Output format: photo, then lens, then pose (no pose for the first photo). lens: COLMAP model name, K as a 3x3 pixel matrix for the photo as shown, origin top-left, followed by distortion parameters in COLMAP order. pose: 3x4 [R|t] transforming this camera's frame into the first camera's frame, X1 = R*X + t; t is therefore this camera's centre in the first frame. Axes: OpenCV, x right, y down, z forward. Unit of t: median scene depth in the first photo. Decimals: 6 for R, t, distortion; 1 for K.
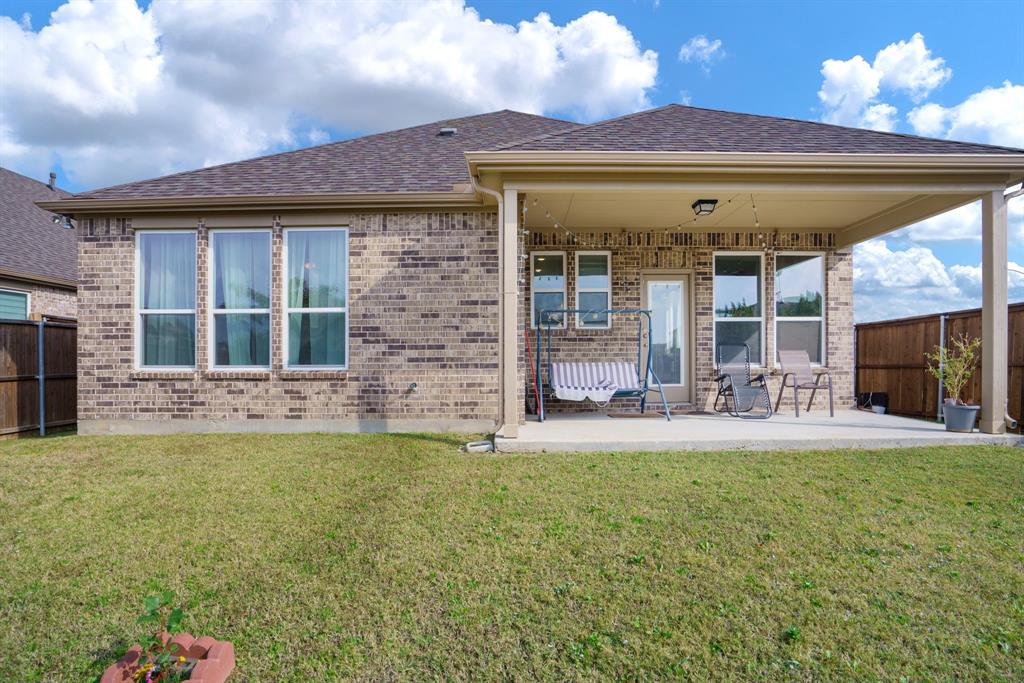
lens RADIAL K [[504.5, 0, 476.4], [0, 504.5, 367.2], [0, 0, 1]] dist [-0.022154, 0.000000]
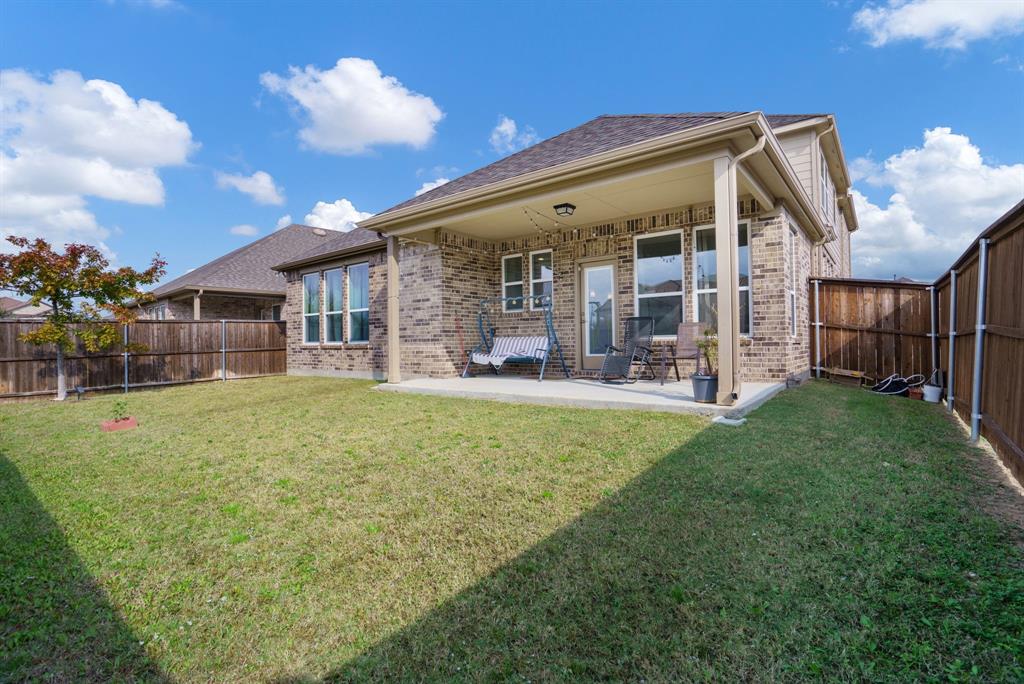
lens RADIAL K [[474.3, 0, 511.9], [0, 474.3, 337.4], [0, 0, 1]] dist [-0.001949, -0.000060]
pose [[0.796352, -0.013265, -0.604688, 0.905634], [0.008817, 0.999908, -0.010323, 0.004438], [0.604769, 0.002889, 0.796396, -0.010660]]
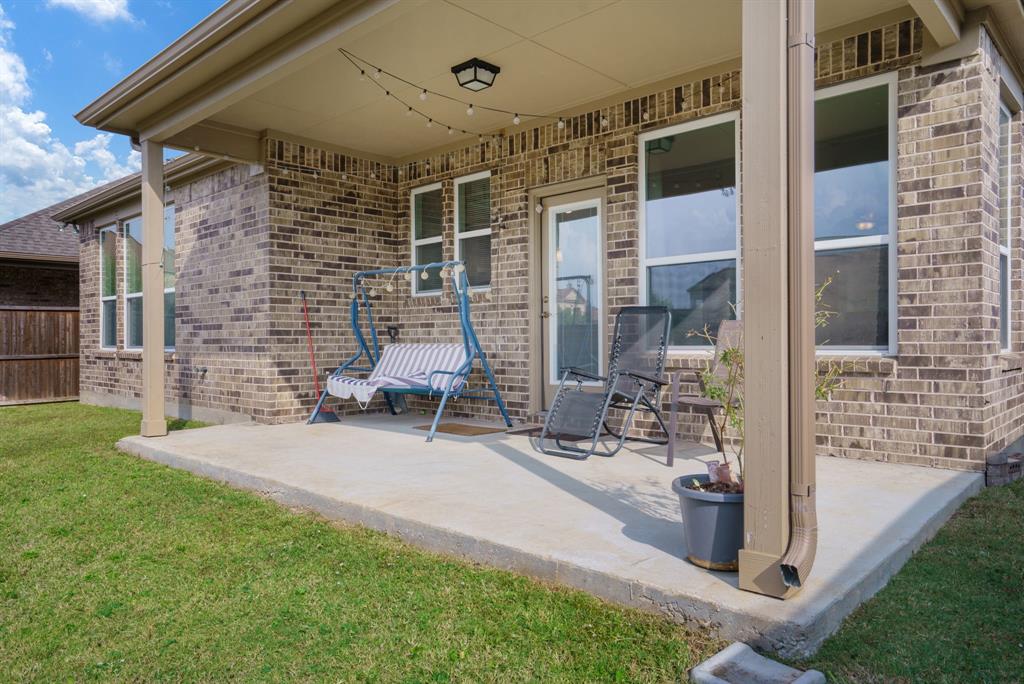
lens RADIAL K [[658.5, 0, 512.6], [0, 658.5, 336.1], [0, 0, 1]] dist [0.036183, 0.008683]
pose [[0.735073, -0.001723, -0.677986, 0.859064], [0.001627, 0.999998, -0.000778, -0.017825], [0.677986, -0.000531, 0.735074, 0.400555]]
